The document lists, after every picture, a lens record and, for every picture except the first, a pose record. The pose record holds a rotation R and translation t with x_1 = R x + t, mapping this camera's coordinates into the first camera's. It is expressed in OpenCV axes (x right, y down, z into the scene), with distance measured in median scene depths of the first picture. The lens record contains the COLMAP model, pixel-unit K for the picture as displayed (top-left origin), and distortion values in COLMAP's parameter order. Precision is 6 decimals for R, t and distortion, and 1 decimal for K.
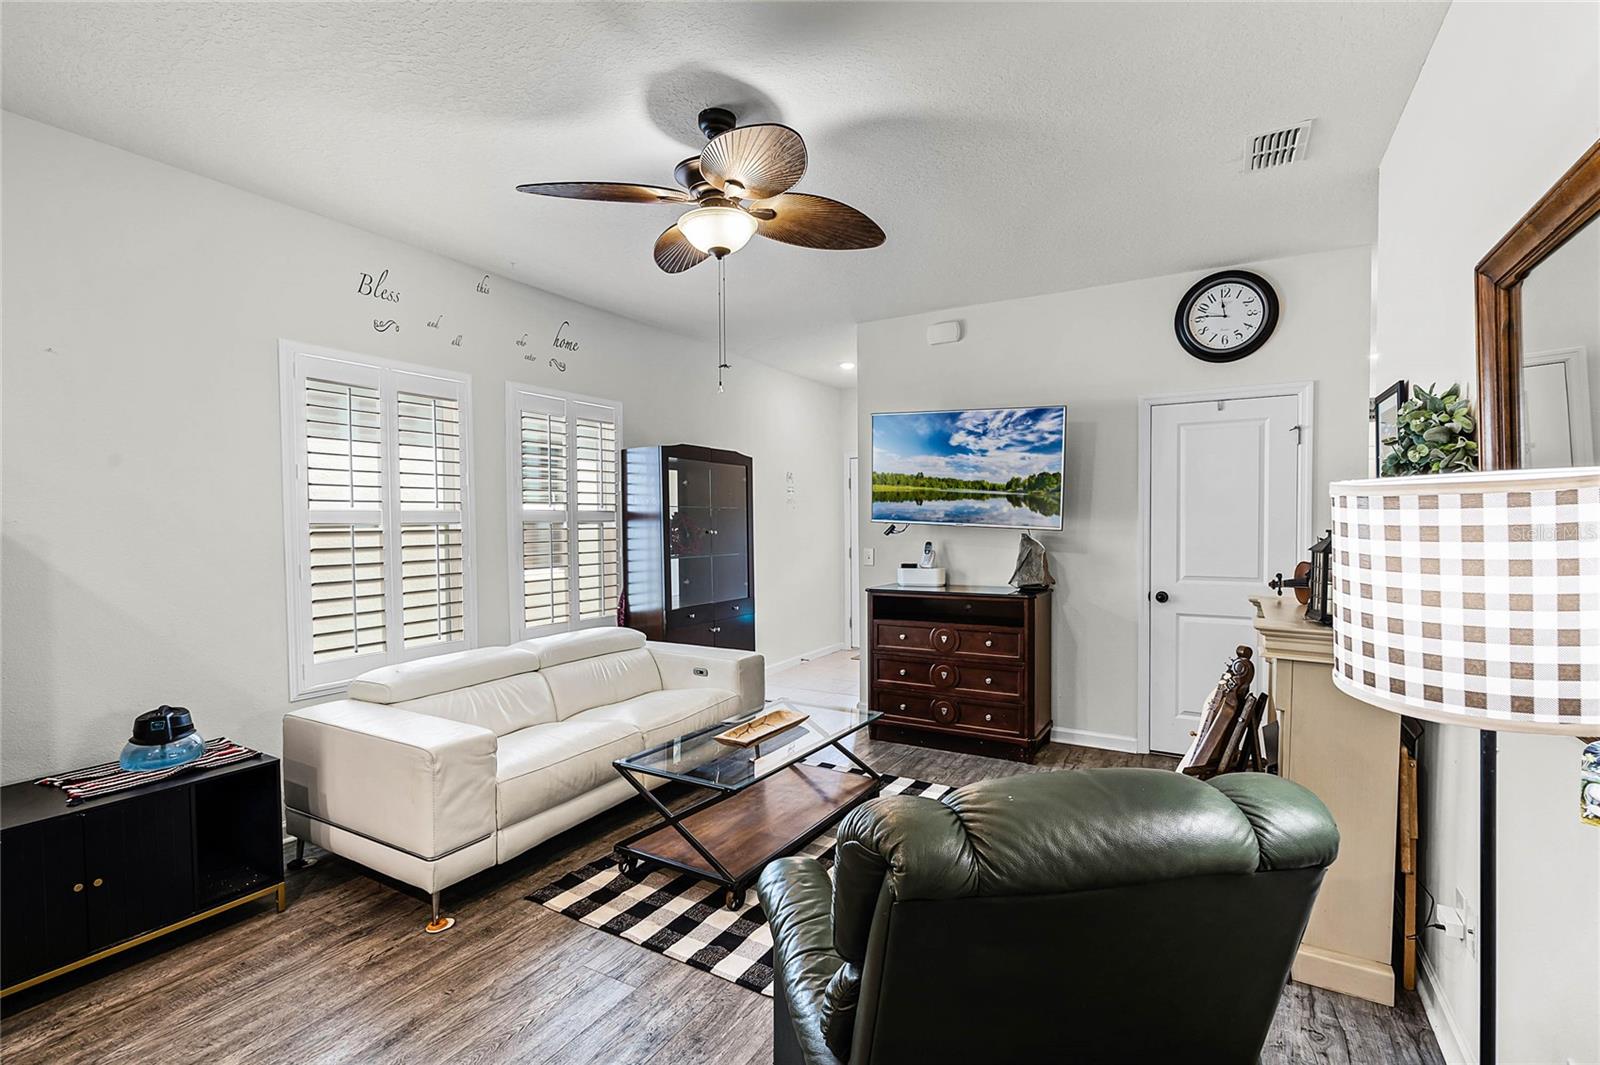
lens RADIAL K [[741.7, 0, 812.3], [0, 741.7, 546.1], [0, 0, 1]] dist [-0.006927, 0.001537]
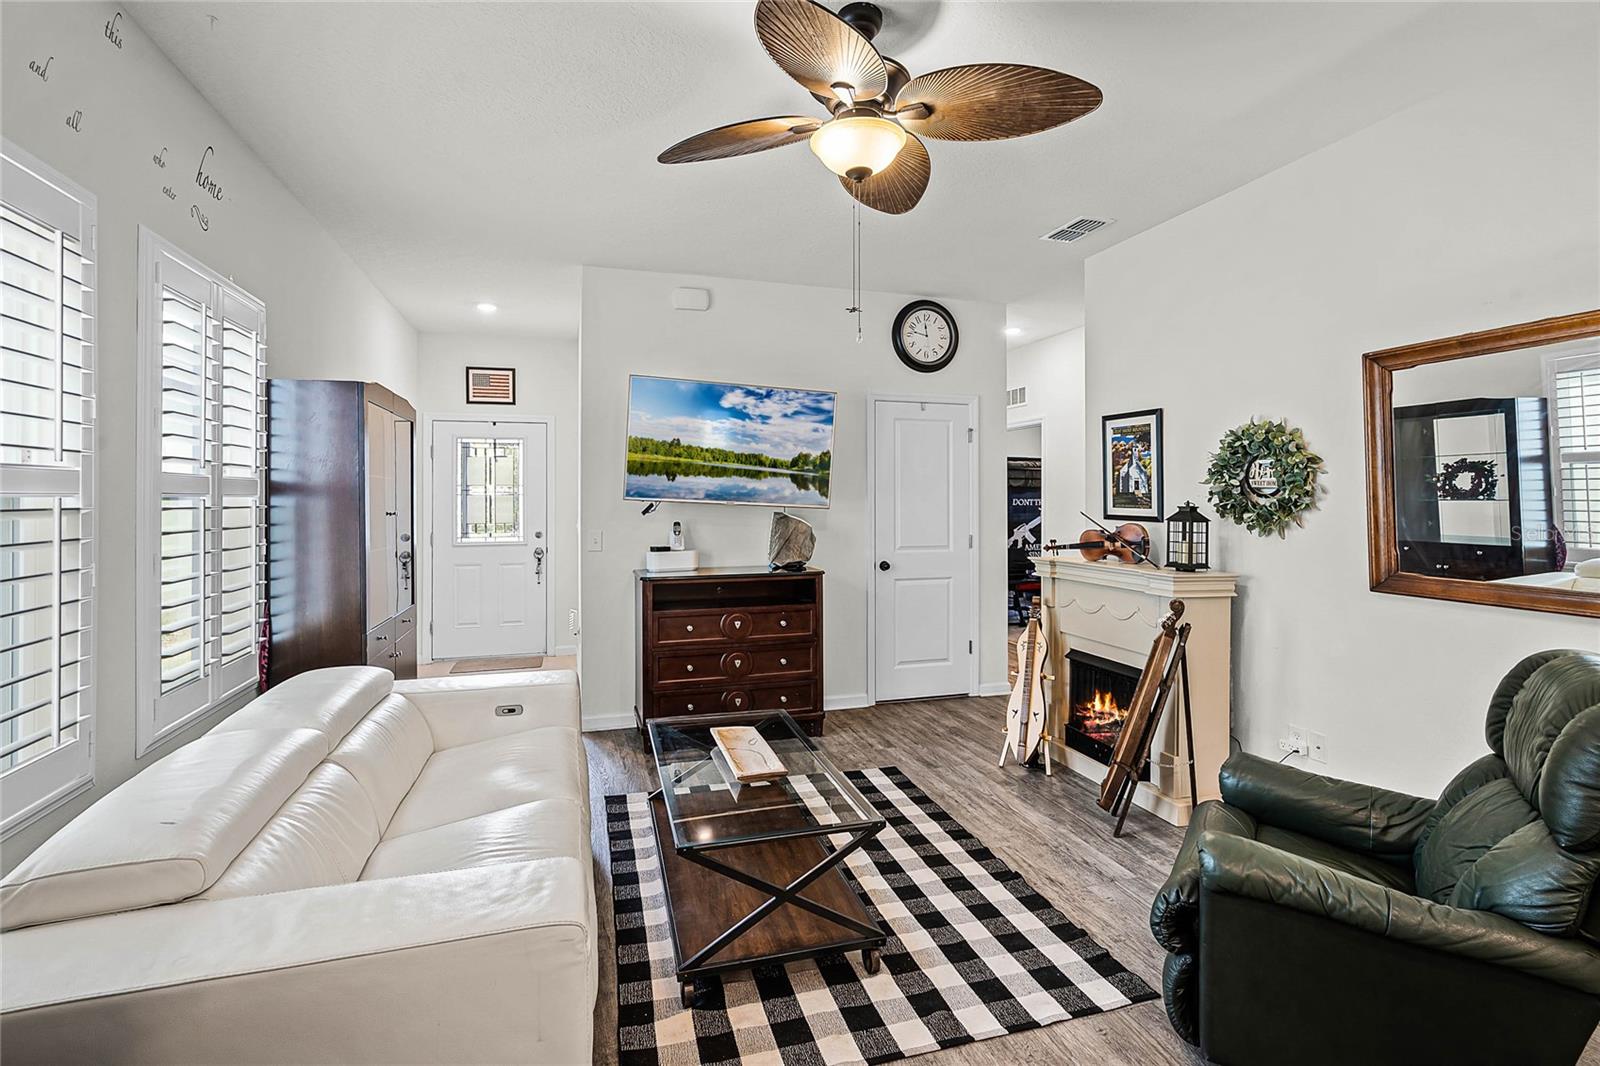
lens RADIAL K [[741.7, 0, 833.3], [0, 741.7, 492.6], [0, 0, 1]] dist [-0.006927, 0.001537]
pose [[0.664702, 0.012979, 0.746996, -0.435863], [0.022269, 0.999061, -0.037174, -0.003716], [-0.746777, 0.041345, 0.663788, 0.273955]]
